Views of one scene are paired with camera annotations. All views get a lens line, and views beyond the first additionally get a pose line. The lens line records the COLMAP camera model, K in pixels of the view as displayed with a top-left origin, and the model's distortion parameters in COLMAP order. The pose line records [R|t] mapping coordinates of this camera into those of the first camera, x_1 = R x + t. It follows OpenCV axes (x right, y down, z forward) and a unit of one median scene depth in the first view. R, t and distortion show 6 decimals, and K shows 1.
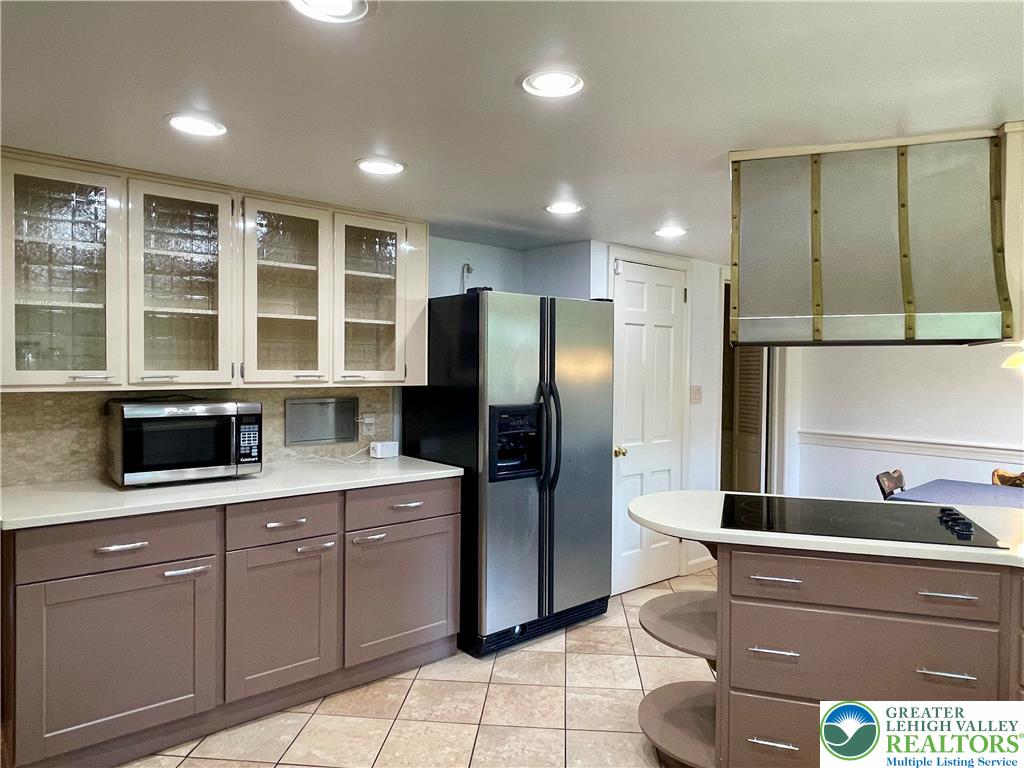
lens RADIAL K [[671.6, 0, 512.0], [0, 671.6, 384.0], [0, 0, 1]] dist [0.090432, 0.000166]
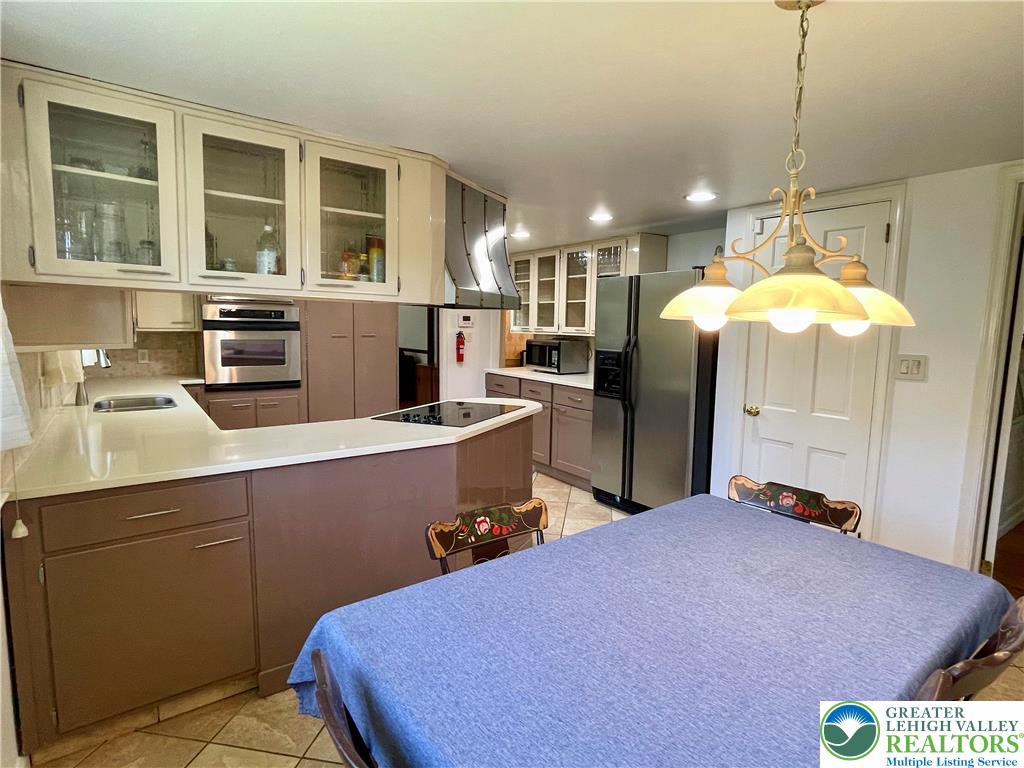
lens RADIAL K [[532.8, 0, 512.0], [0, 532.8, 384.0], [0, 0, 1]] dist [0.000970, 0.000035]
pose [[-0.062432, 0.098575, -0.993169, 1.342065], [-0.047979, 0.993664, 0.101640, -0.003879], [0.996895, 0.053997, -0.057307, 0.930156]]
